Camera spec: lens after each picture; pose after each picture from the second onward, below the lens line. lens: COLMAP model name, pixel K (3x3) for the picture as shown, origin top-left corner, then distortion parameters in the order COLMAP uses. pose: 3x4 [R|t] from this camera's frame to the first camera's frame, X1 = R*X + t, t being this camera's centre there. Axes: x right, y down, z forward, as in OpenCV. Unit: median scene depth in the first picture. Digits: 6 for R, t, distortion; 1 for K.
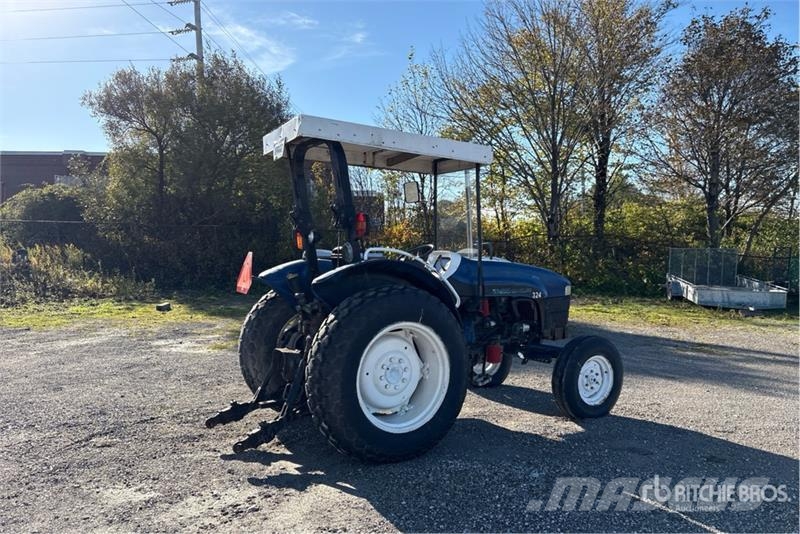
lens RADIAL K [[604.2, 0, 403.8], [0, 604.2, 269.6], [0, 0, 1]] dist [0.046709, -0.015683]
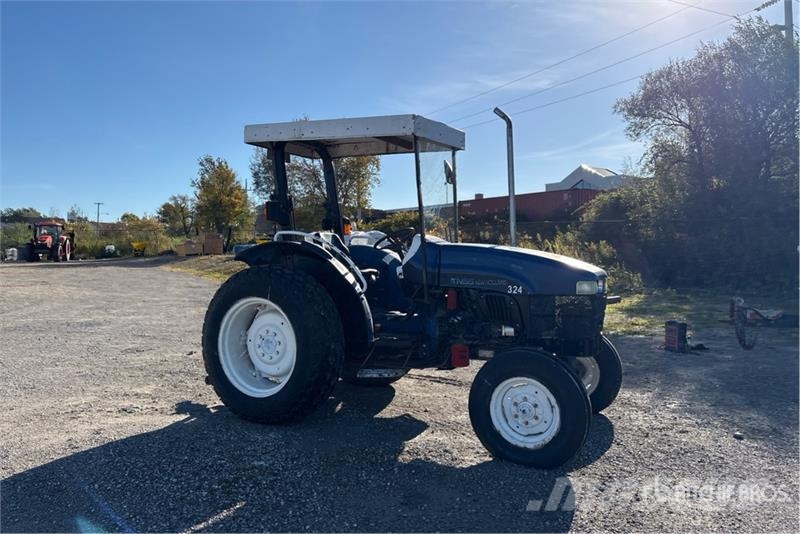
lens RADIAL K [[604.2, 0, 403.7], [0, 604.2, 262.0], [0, 0, 1]] dist [0.046709, -0.015683]
pose [[0.514573, 0.017406, -0.857270, 0.836789], [-0.026732, 0.999634, 0.004250, 0.007977], [0.857030, 0.020730, 0.514850, 0.507360]]
